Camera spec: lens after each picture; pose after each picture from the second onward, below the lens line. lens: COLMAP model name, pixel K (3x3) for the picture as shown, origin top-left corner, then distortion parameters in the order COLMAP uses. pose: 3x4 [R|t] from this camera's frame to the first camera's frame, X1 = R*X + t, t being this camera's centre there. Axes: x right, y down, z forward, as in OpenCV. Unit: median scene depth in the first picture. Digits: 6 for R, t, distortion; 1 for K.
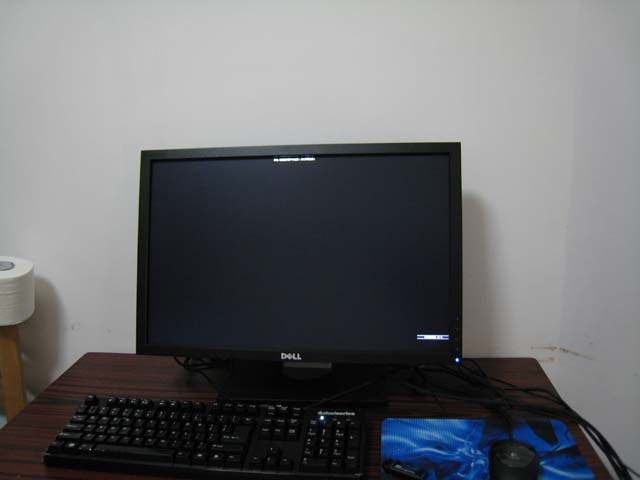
lens RADIAL K [[541.0, 0, 324.0], [0, 541.0, 243.9], [0, 0, 1]] dist [-0.180416, 0.122111]
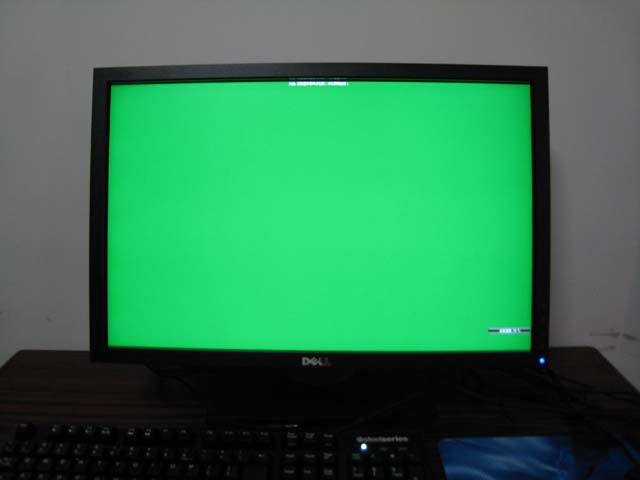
lens RADIAL K [[540.1, 0, 320.0], [0, 540.1, 240.0], [0, 0, 1]] dist [-0.181876, 0.126310]
pose [[0.994998, -0.001396, 0.099888, -0.133678], [-0.003893, 0.998601, 0.052732, 0.012823], [-0.099822, -0.052857, 0.993600, 0.320591]]
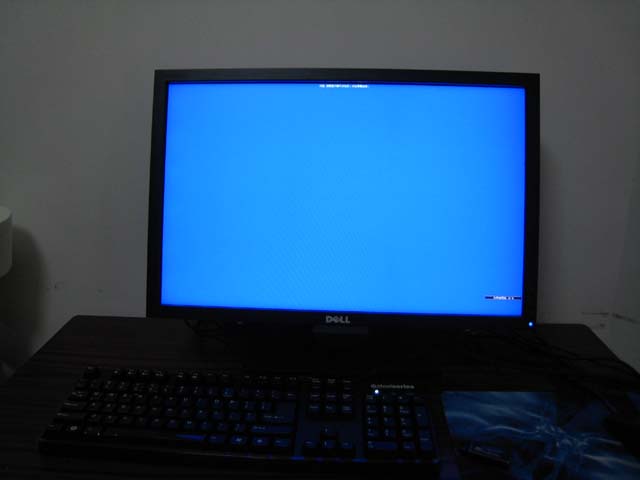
lens RADIAL K [[541.0, 0, 324.0], [0, 541.0, 243.9], [0, 0, 1]] dist [-0.180416, 0.122111]
pose [[0.997391, 0.018292, 0.069829, -0.152068], [-0.022081, 0.998303, 0.053883, 0.049106], [-0.068725, -0.055285, 0.996103, 0.175854]]
